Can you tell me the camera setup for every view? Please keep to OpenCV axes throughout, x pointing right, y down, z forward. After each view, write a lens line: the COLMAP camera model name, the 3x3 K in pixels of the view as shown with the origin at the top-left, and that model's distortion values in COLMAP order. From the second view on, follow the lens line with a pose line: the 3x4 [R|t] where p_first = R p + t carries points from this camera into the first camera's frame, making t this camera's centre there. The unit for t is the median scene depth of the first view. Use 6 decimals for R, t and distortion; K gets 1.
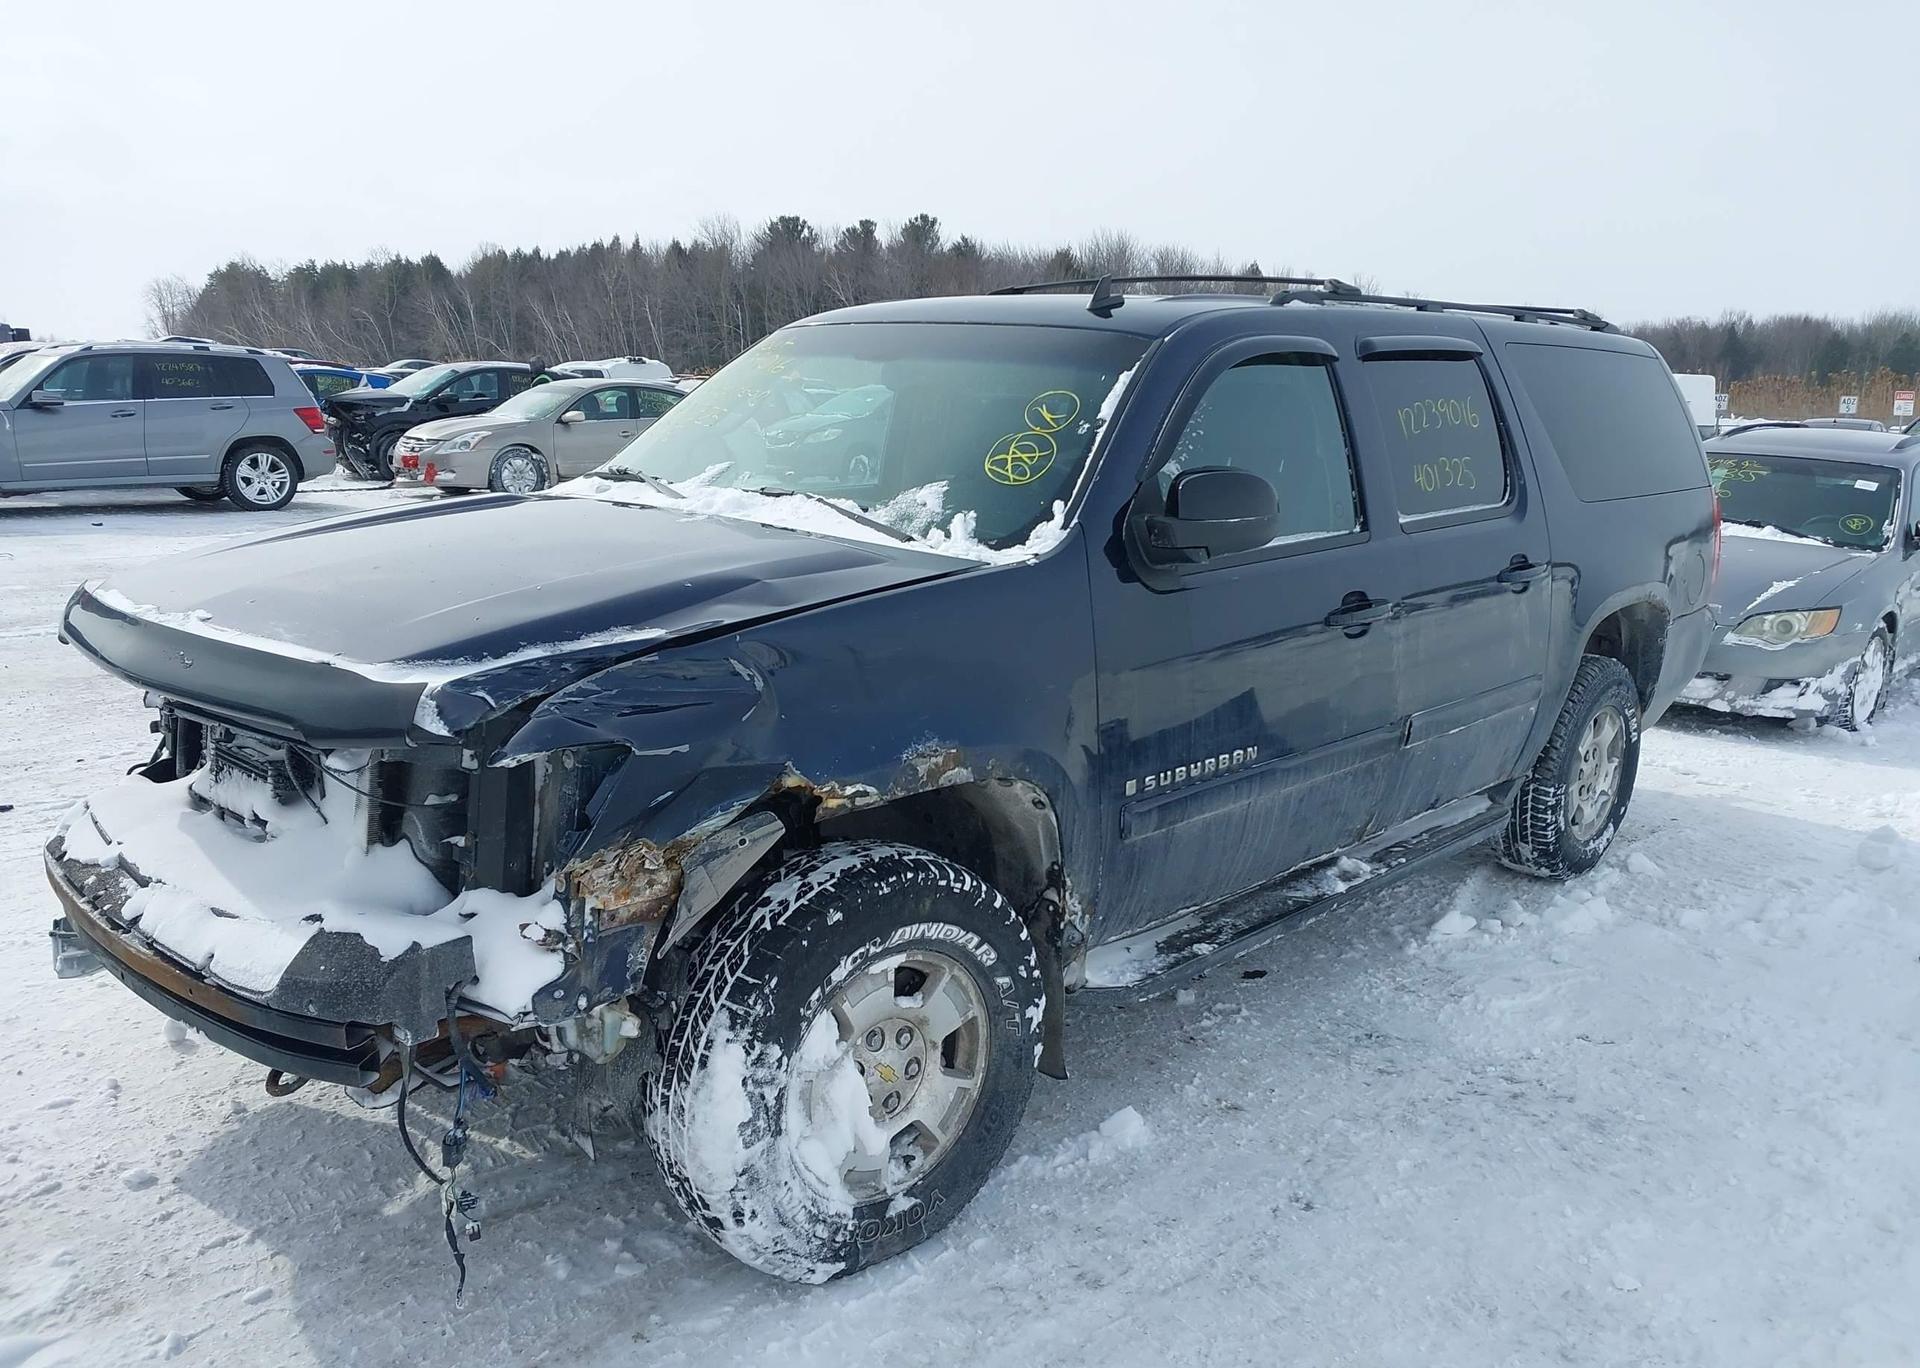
lens RADIAL K [[1489.3, 0, 985.6], [0, 1489.3, 658.8], [0, 0, 1]] dist [0.073102, -0.083346]
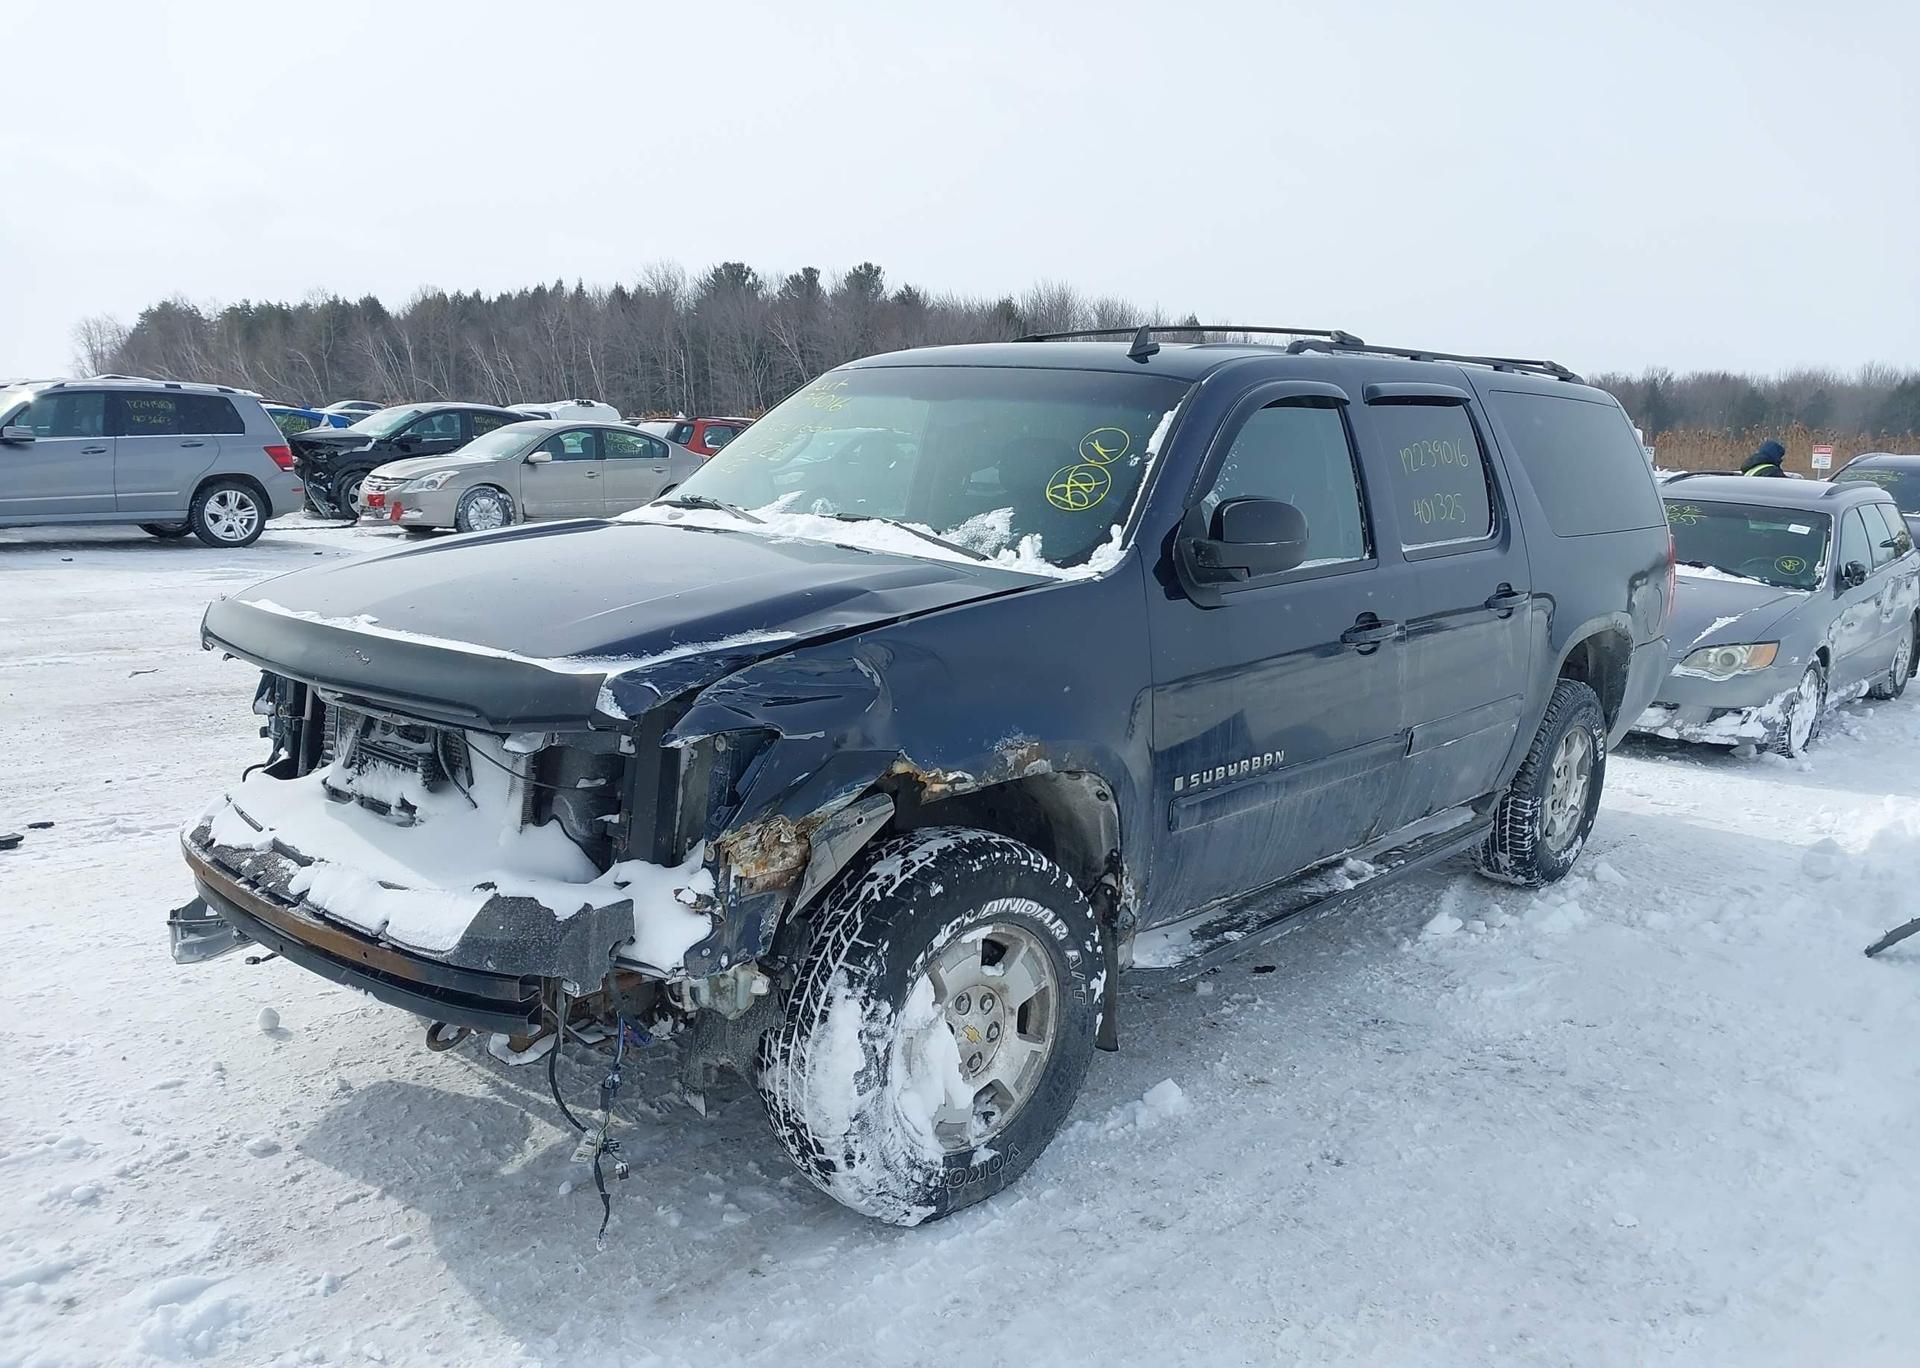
lens RADIAL K [[1489.3, 0, 978.3], [0, 1489.3, 668.3], [0, 0, 1]] dist [0.073102, -0.083346]
pose [[0.999246, 0.003480, 0.038674, -0.091510], [-0.002525, 0.999691, -0.024716, 0.027390], [-0.038748, 0.024599, 0.998946, -0.101708]]
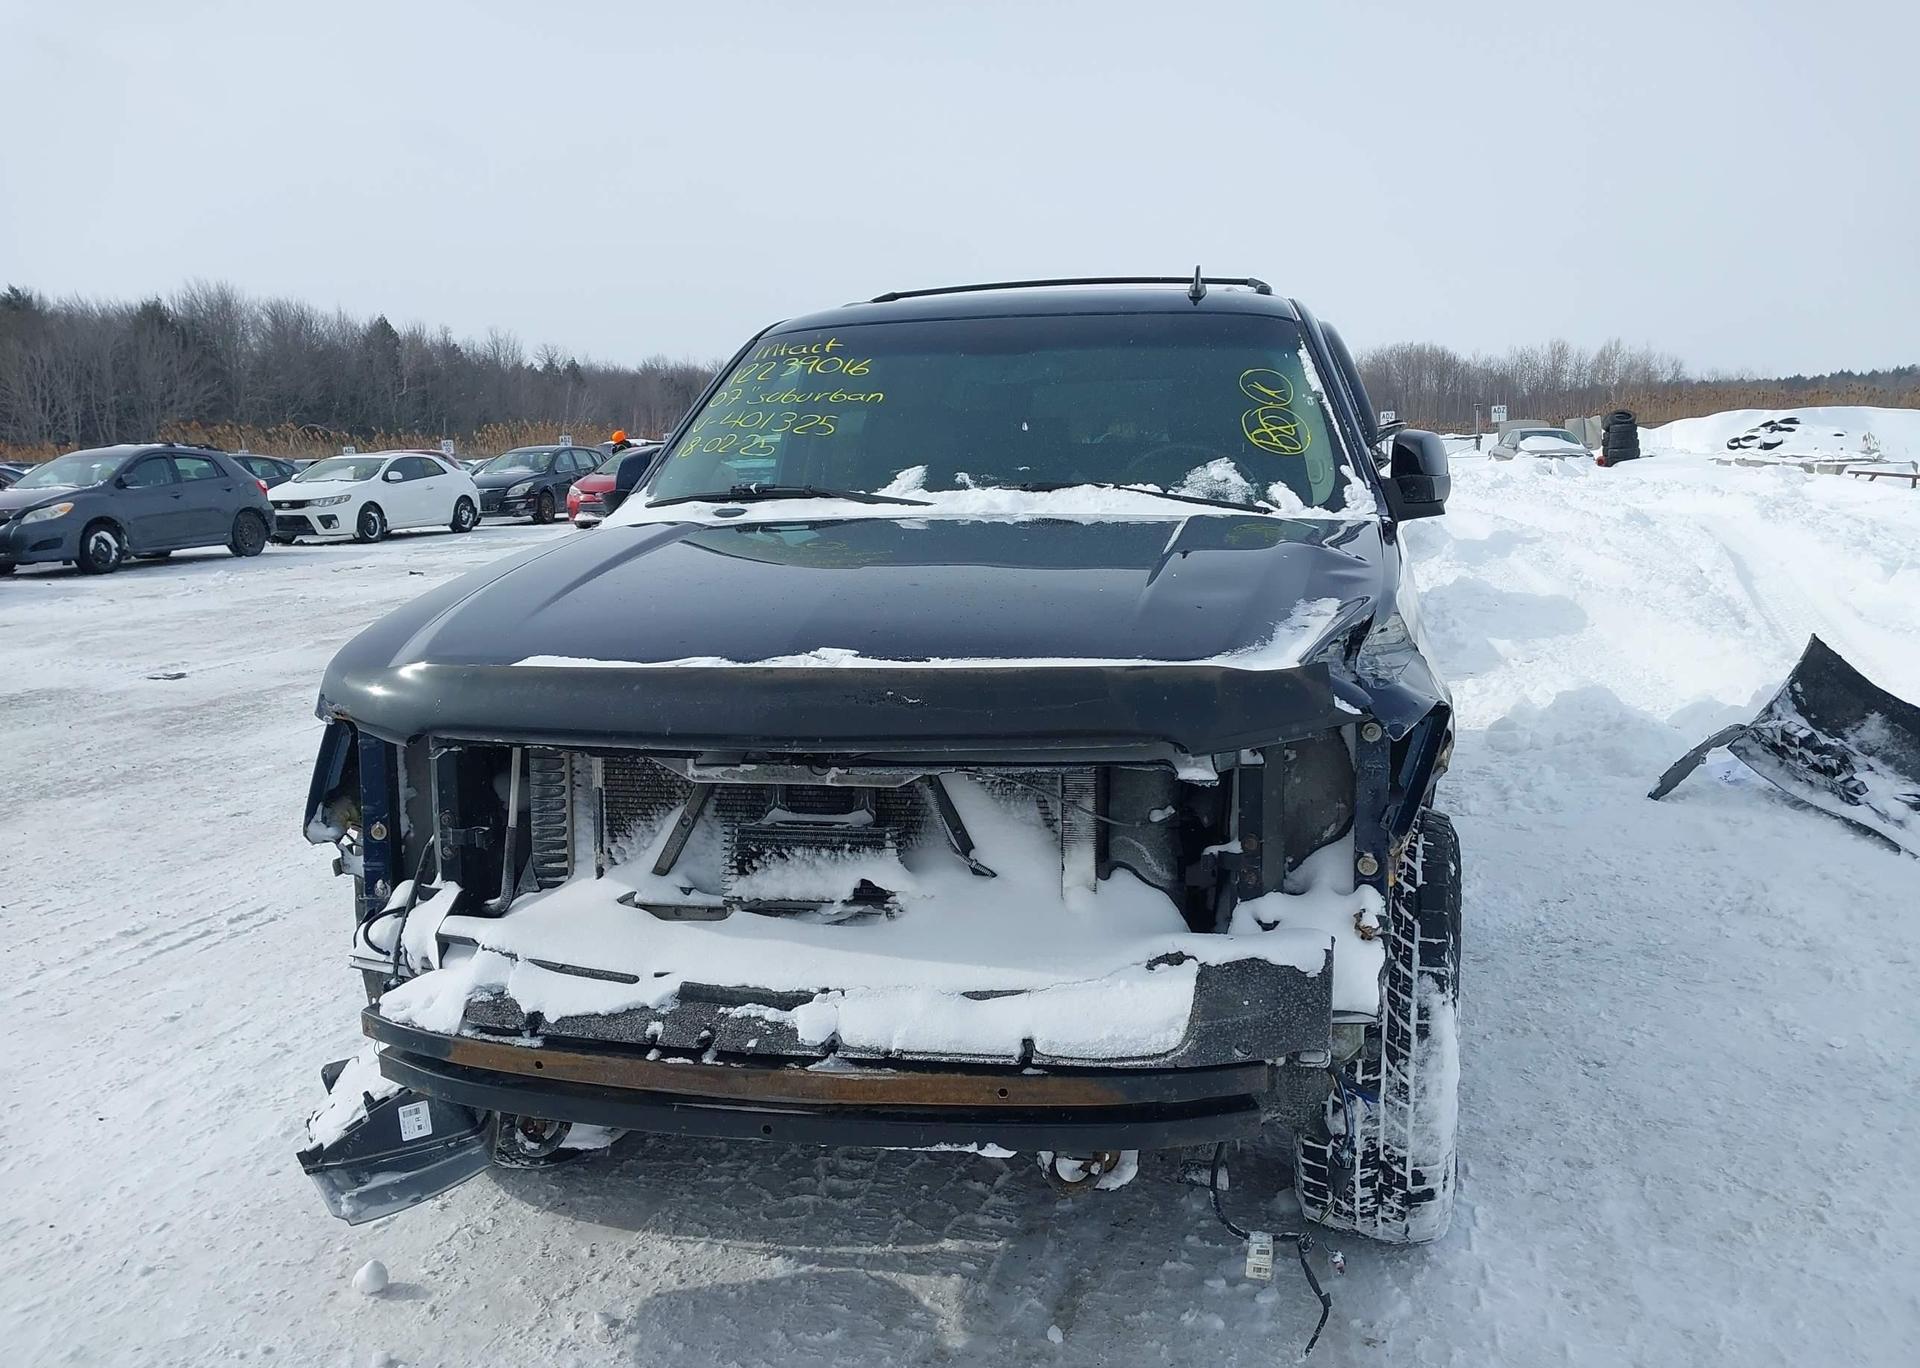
lens RADIAL K [[1489.3, 0, 975.4], [0, 1489.3, 695.5], [0, 0, 1]] dist [0.073102, -0.083346]
pose [[0.850586, -0.138721, 0.507208, -0.708638], [0.144727, 0.989081, 0.027807, -0.013998], [-0.505527, 0.049755, 0.861375, 0.228875]]
